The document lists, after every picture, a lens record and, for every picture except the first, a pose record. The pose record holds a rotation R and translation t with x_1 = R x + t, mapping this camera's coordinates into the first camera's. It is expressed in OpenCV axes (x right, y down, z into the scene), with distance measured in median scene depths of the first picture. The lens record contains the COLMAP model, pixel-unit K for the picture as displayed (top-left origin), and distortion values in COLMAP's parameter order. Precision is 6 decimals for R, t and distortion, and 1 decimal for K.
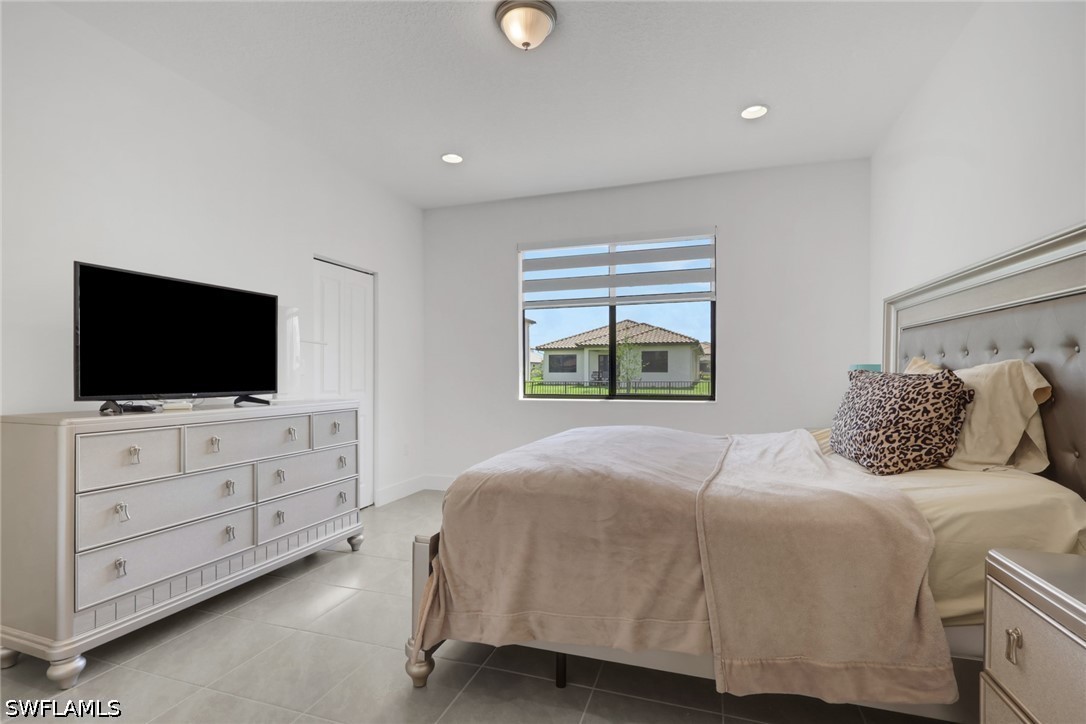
lens RADIAL K [[519.4, 0, 541.2], [0, 519.4, 375.2], [0, 0, 1]] dist [-0.001294, -0.000132]
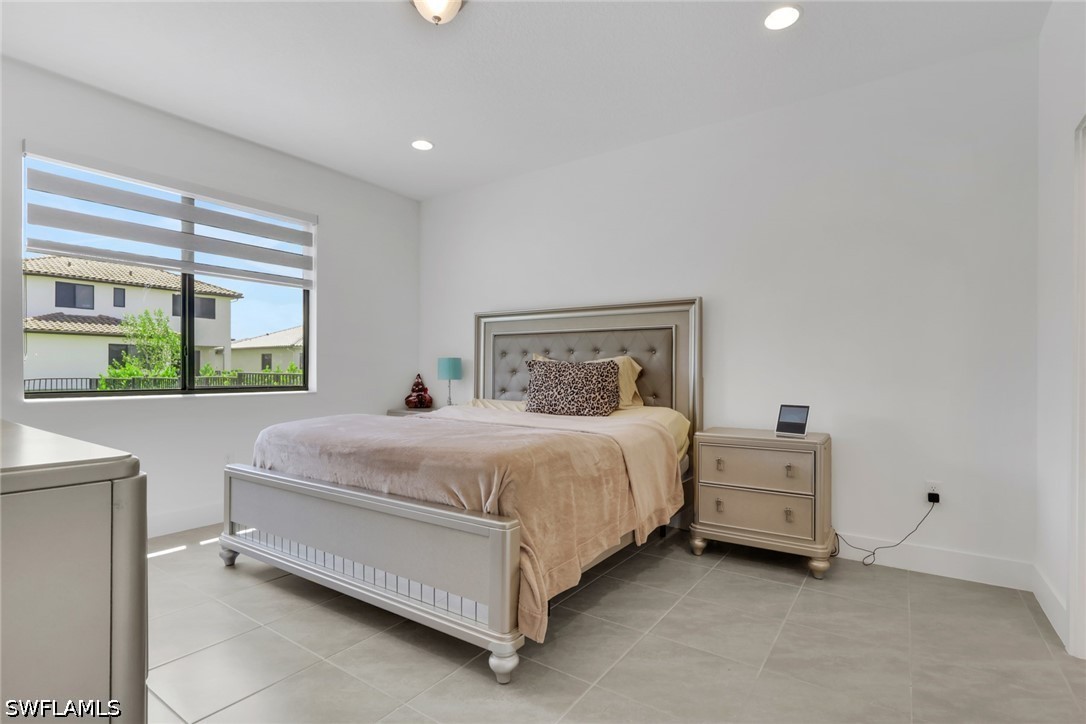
lens RADIAL K [[519.4, 0, 541.2], [0, 519.4, 375.2], [0, 0, 1]] dist [-0.001294, -0.000132]
pose [[0.276136, -0.009334, 0.961073, -0.502279], [0.000970, 0.999955, 0.009433, 0.011199], [-0.961118, -0.001673, 0.276133, 0.301819]]
